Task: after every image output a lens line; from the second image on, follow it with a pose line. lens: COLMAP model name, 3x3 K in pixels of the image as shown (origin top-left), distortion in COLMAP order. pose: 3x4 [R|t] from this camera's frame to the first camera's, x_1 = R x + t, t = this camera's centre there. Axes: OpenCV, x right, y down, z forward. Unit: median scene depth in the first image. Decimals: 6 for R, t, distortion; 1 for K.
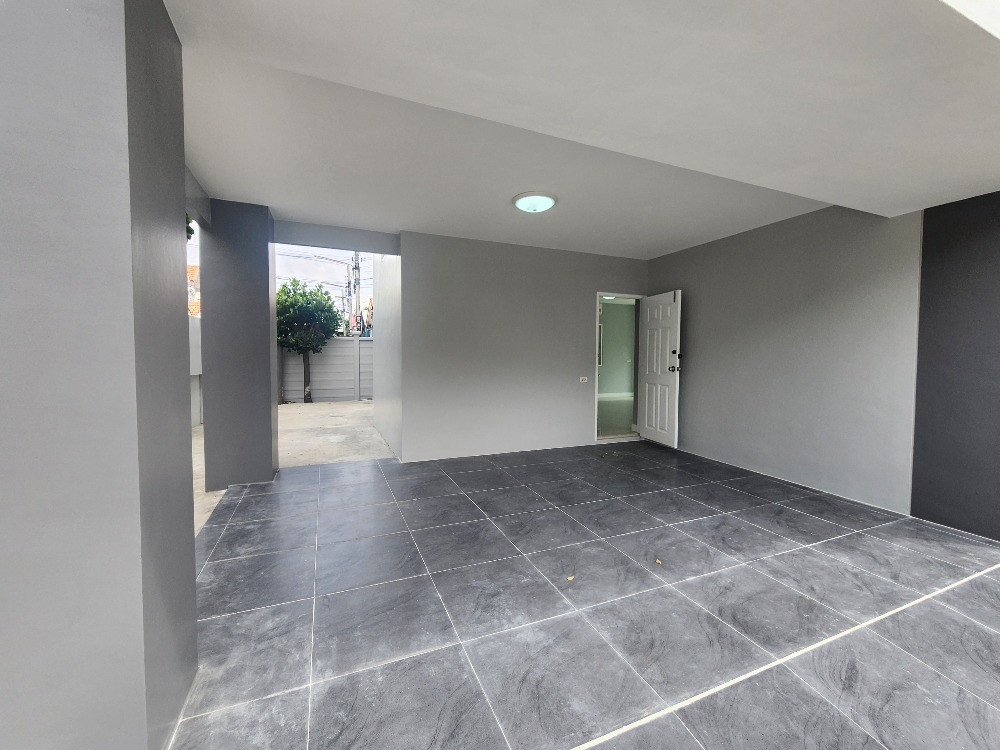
lens RADIAL K [[408.8, 0, 500.0], [0, 408.8, 375.0], [0, 0, 1]] dist [-0.000580, -0.000122]
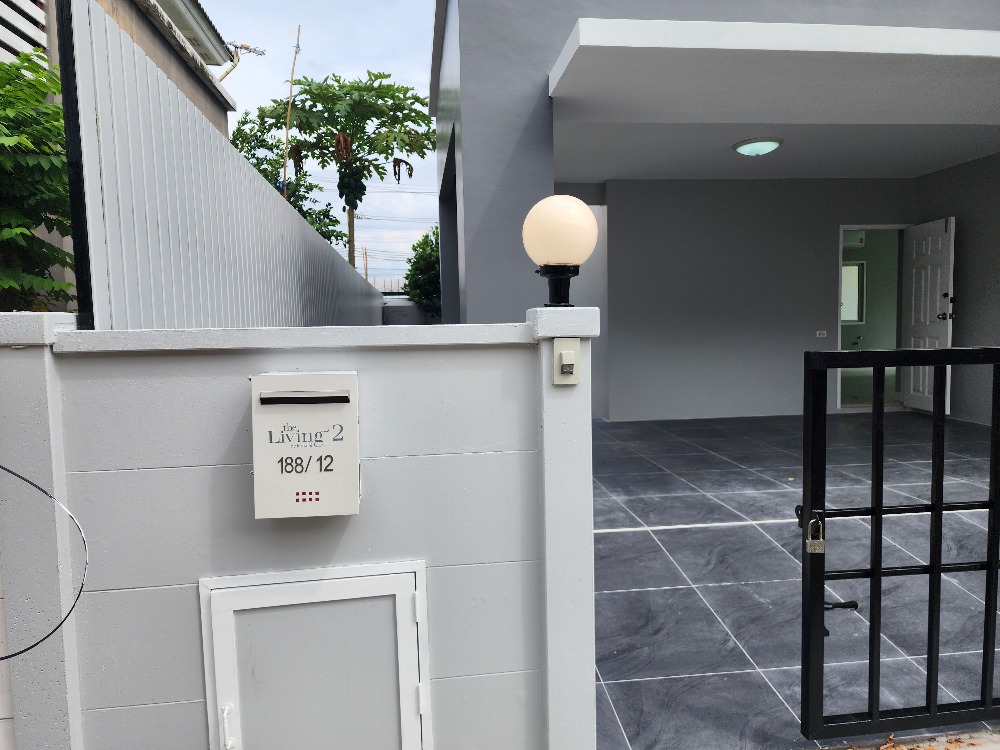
lens RADIAL K [[674.0, 0, 500.0], [0, 674.0, 375.0], [0, 0, 1]] dist [0.093045, -0.074359]
pose [[0.962977, -0.008580, -0.269448, -0.050624], [0.015536, 0.999599, 0.023694, 0.055298], [0.269137, -0.027003, 0.962723, -0.546212]]
